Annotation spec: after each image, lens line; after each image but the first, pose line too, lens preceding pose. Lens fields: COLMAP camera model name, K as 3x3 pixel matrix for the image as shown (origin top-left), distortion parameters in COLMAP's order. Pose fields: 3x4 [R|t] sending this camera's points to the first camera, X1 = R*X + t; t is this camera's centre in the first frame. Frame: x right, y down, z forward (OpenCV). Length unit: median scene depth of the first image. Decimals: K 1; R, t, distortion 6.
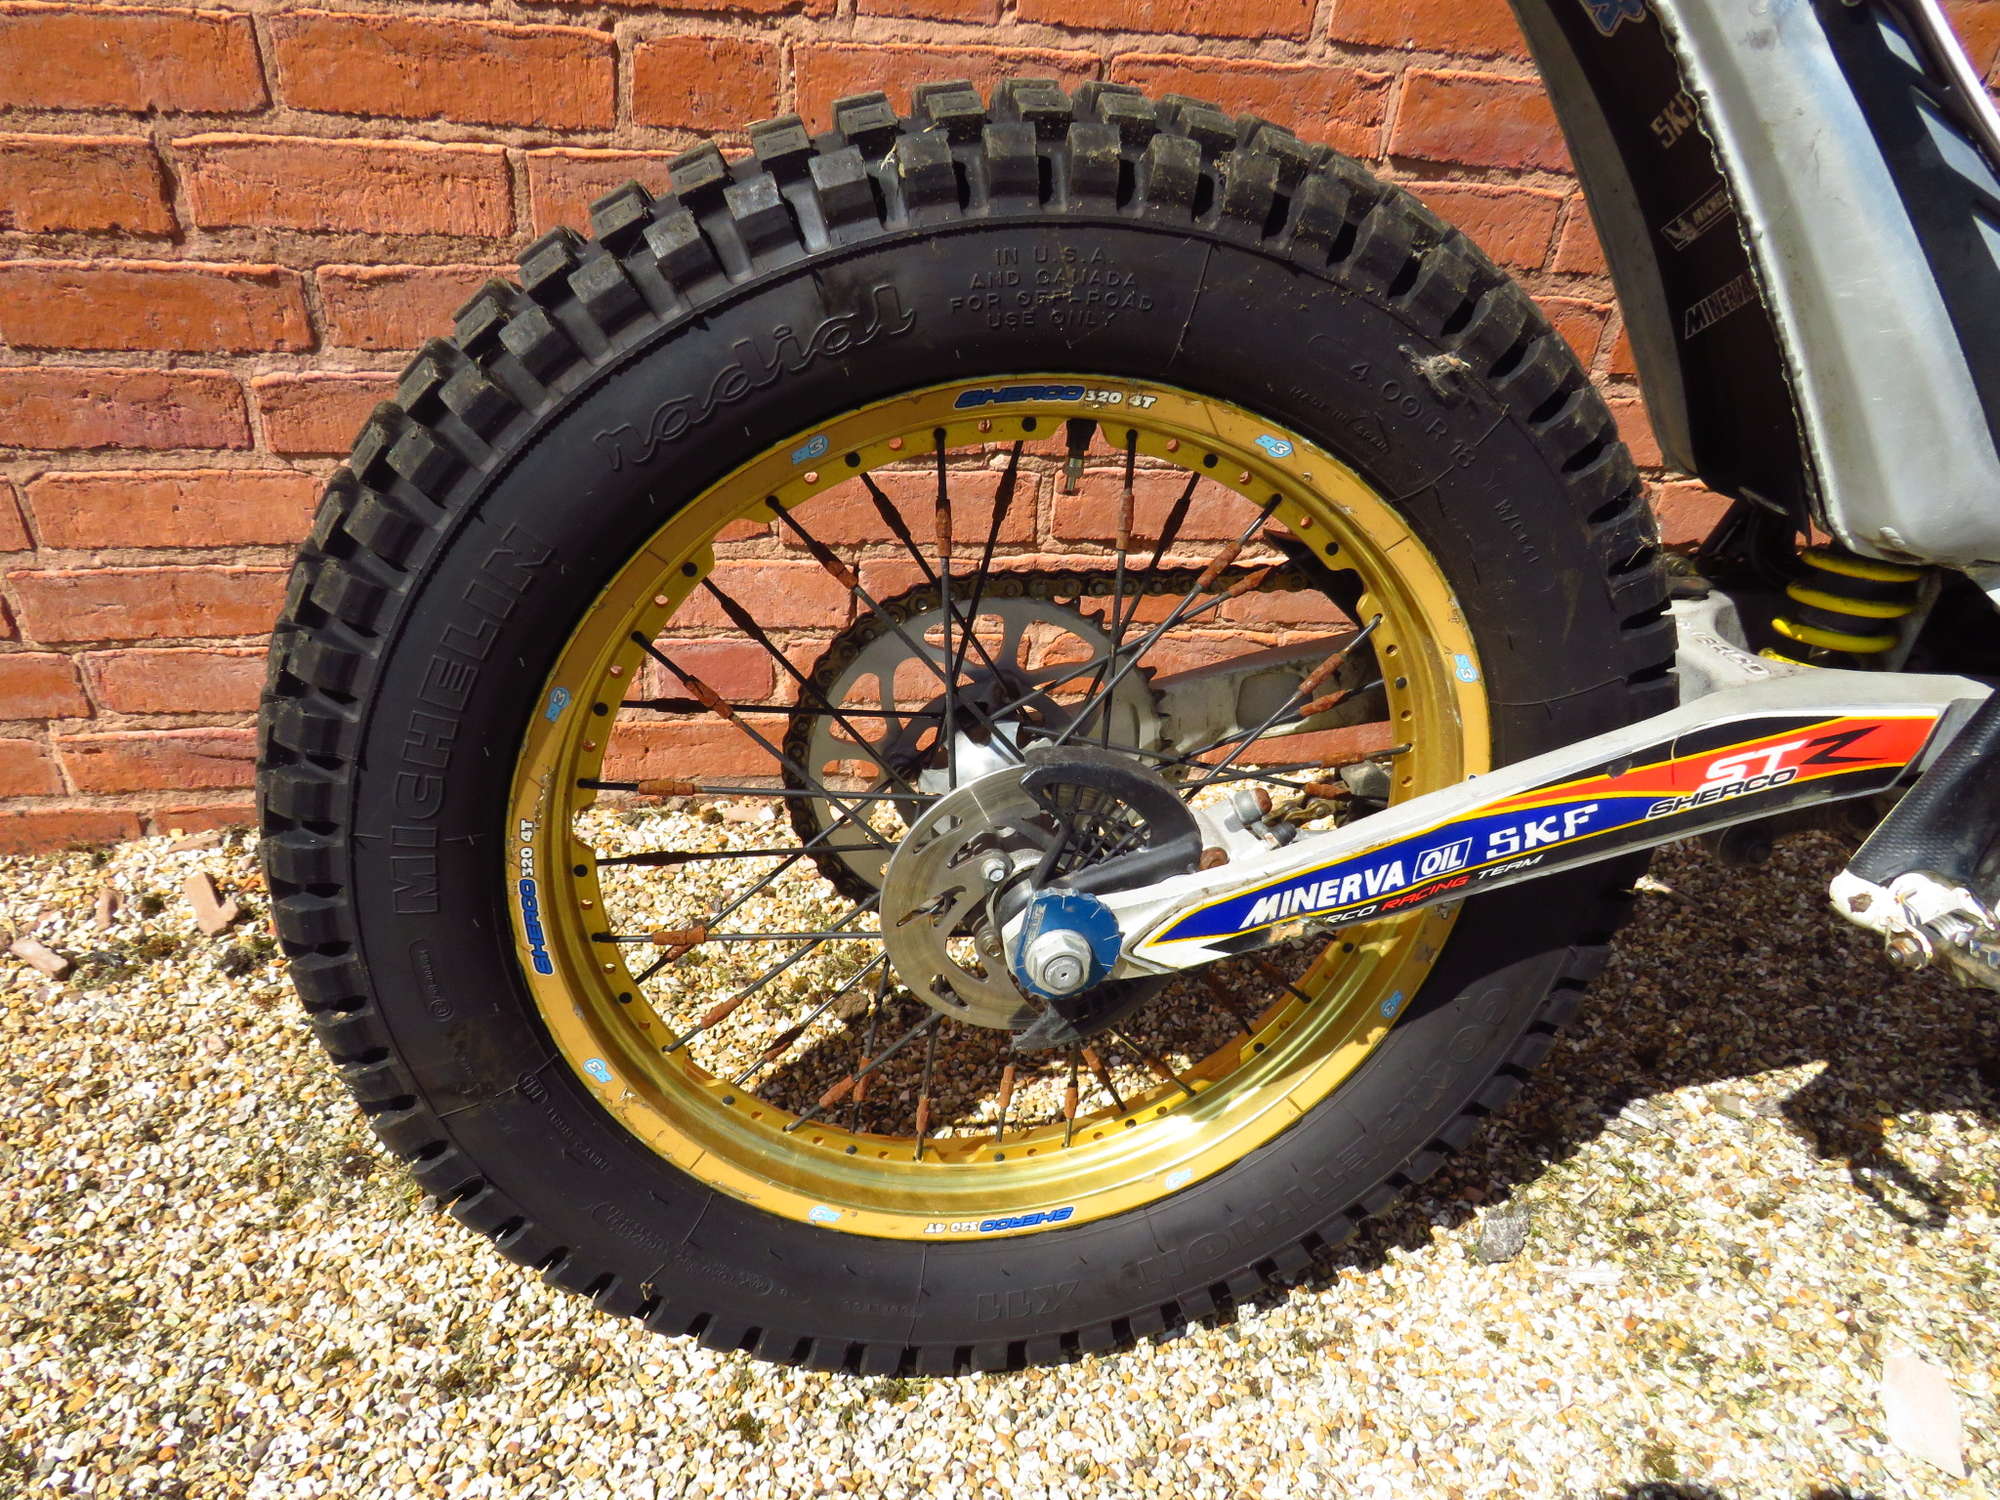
lens RADIAL K [[1407.3, 0, 987.8], [0, 1407.3, 751.0], [0, 0, 1]] dist [-0.024449, -0.003793]
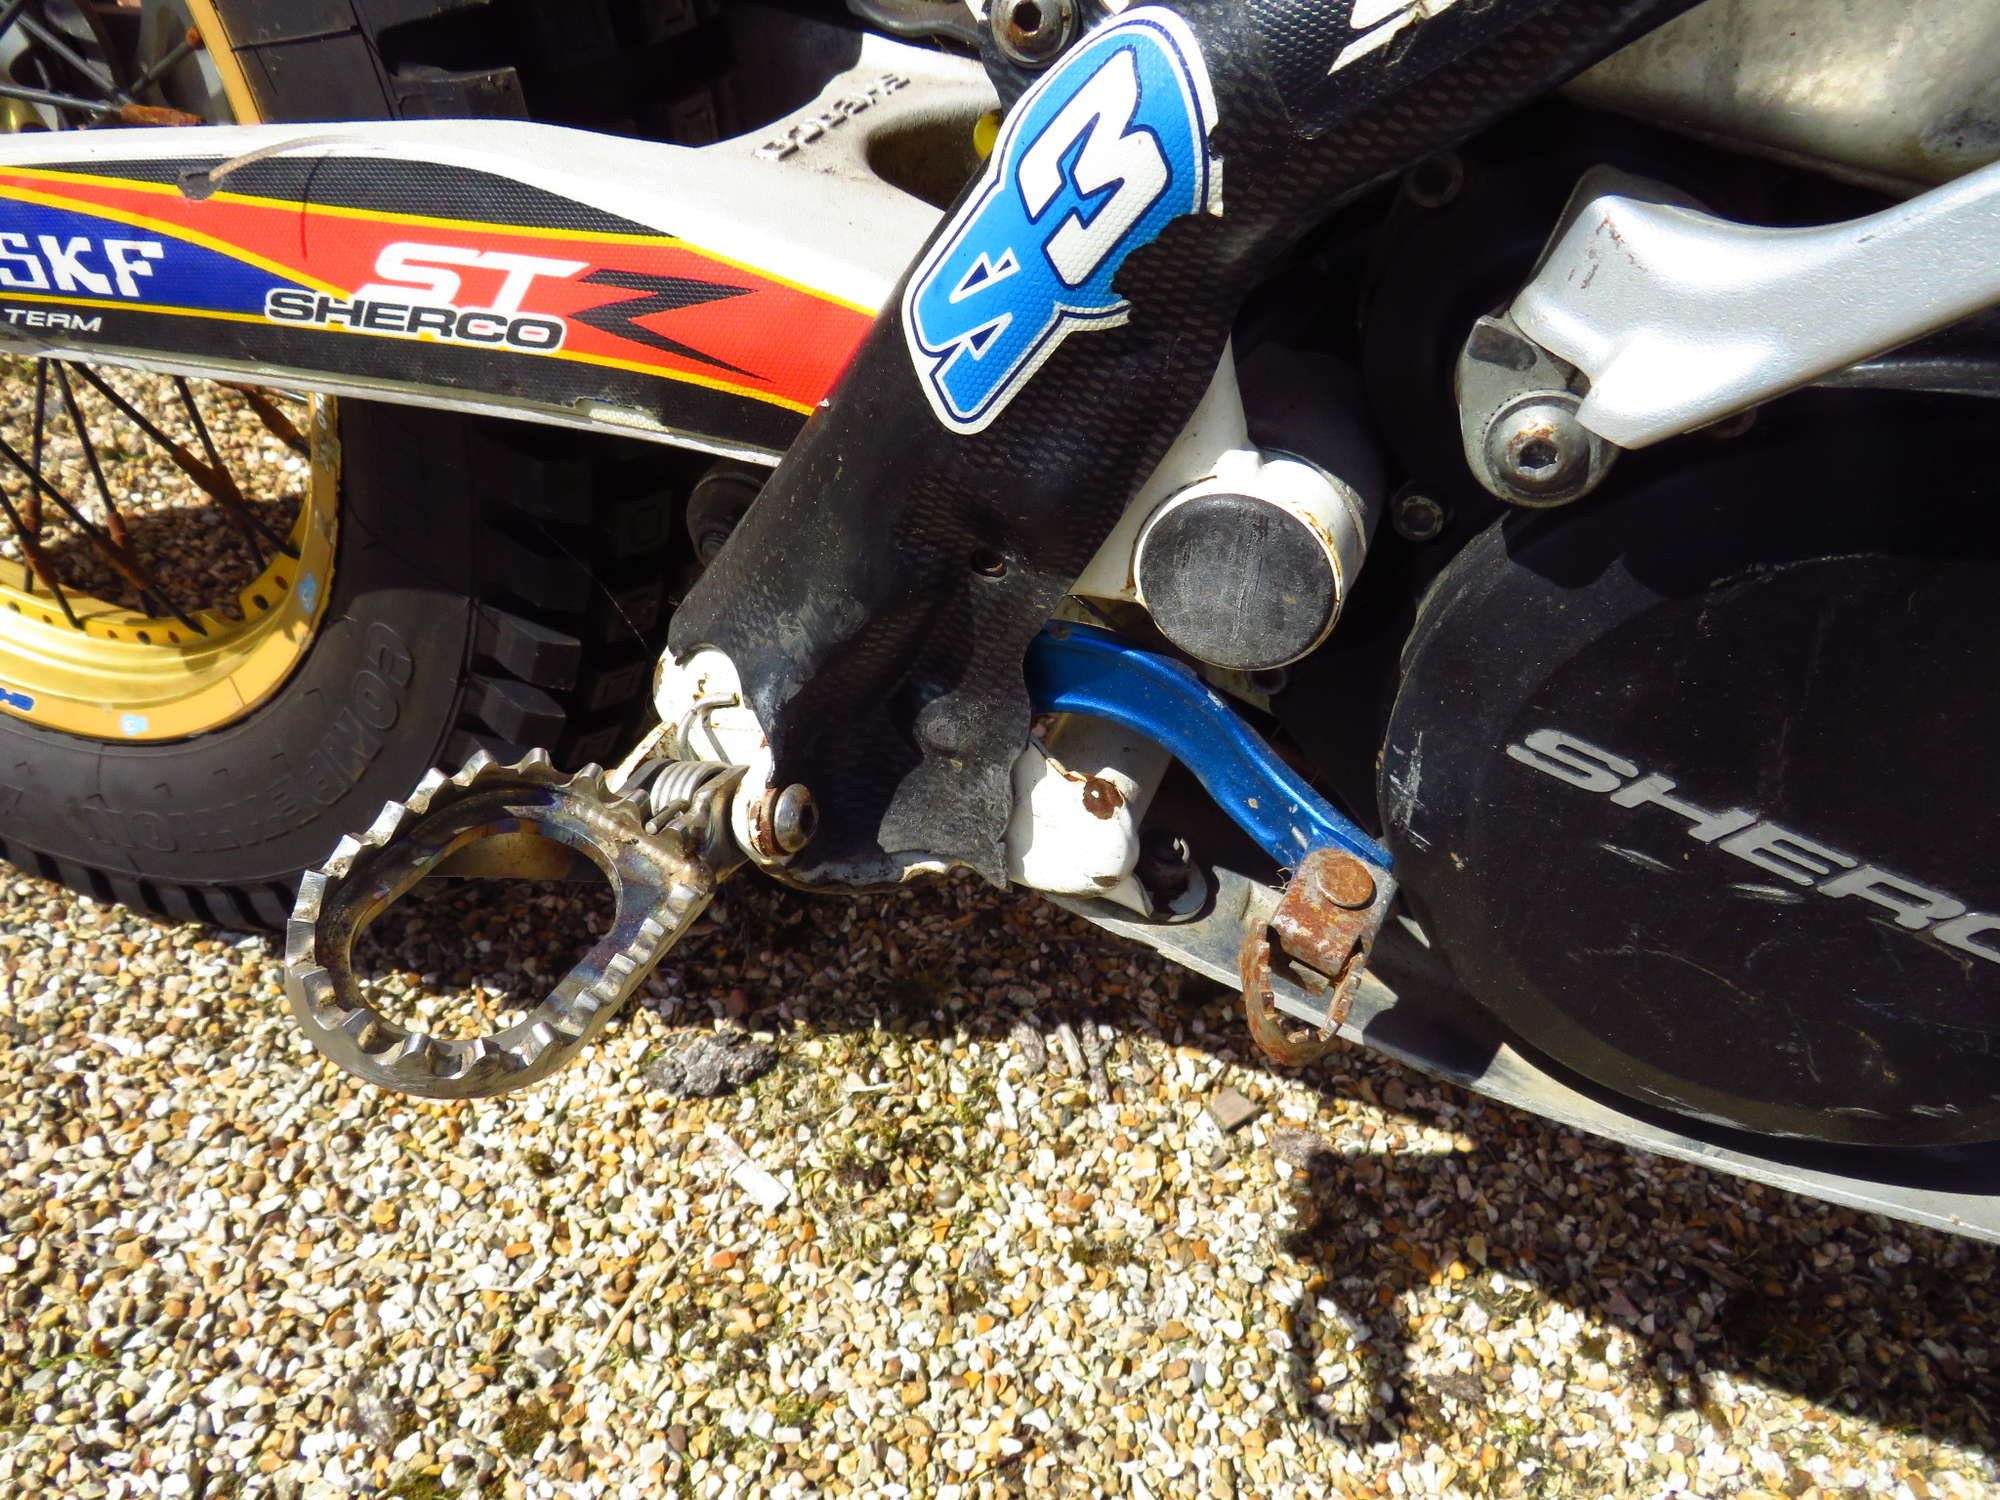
lens RADIAL K [[1407.3, 0, 994.8], [0, 1407.3, 754.1], [0, 0, 1]] dist [-0.024449, -0.003793]
pose [[0.844532, 0.420343, -0.331781, 0.603813], [-0.339841, 0.899511, 0.274568, -0.022638], [0.413853, -0.119129, 0.902515, 0.430139]]
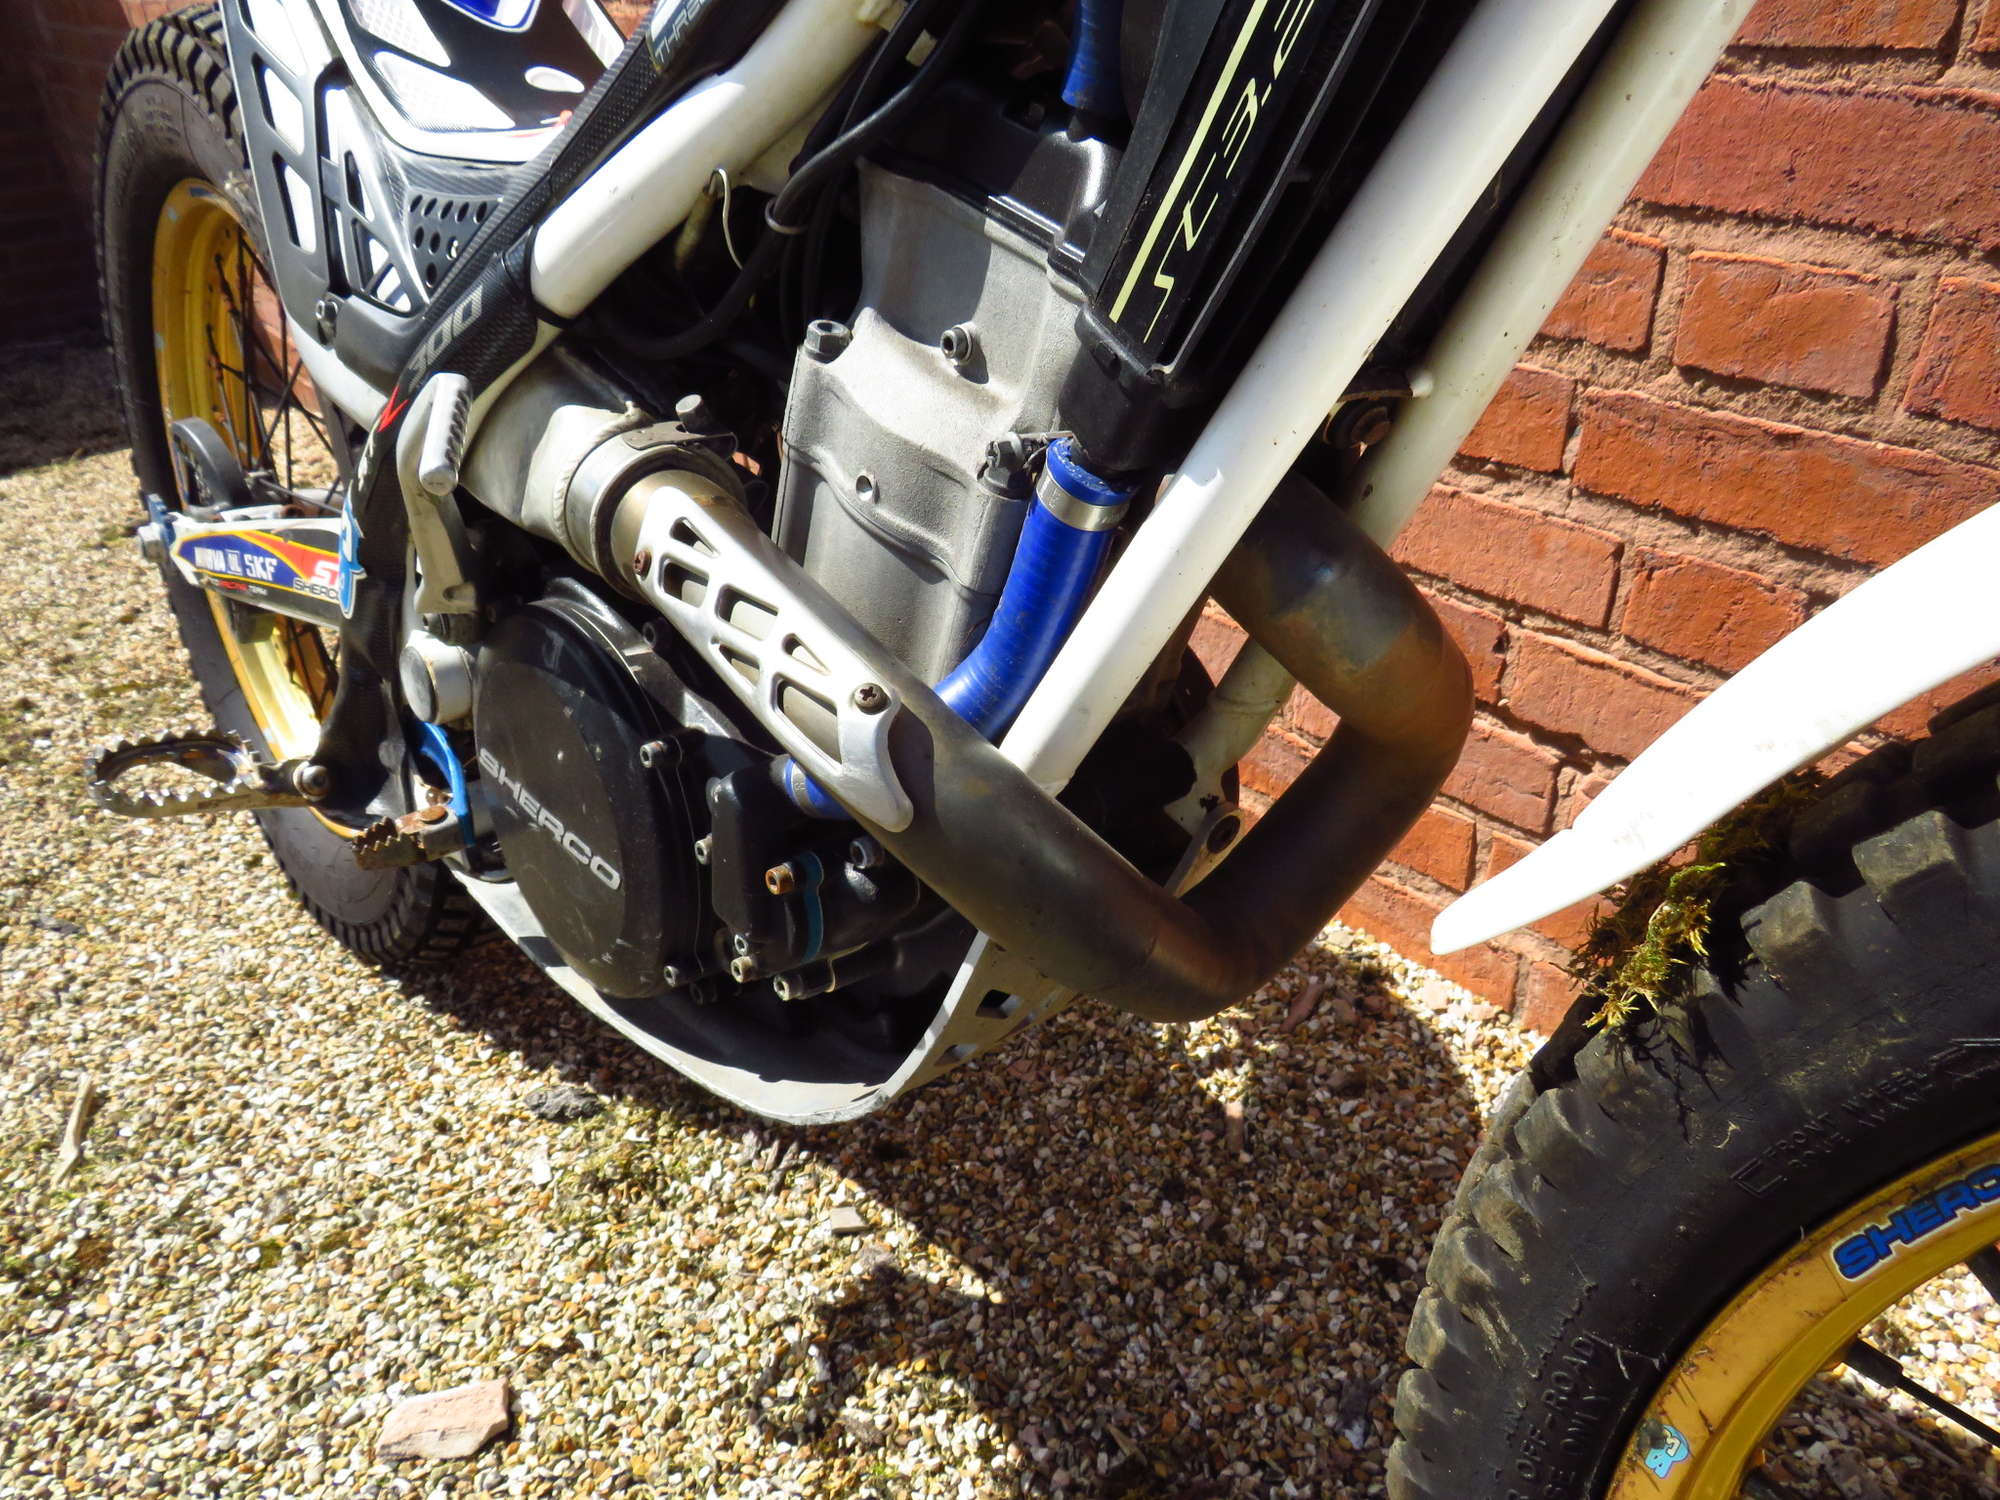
lens RADIAL K [[1407.3, 0, 992.9], [0, 1407.3, 744.8], [0, 0, 1]] dist [-0.024449, -0.003793]
pose [[0.524346, 0.358713, -0.772261, 1.166229], [-0.413038, 0.900241, 0.137717, -0.162010], [0.744622, 0.246762, 0.620199, 0.487336]]
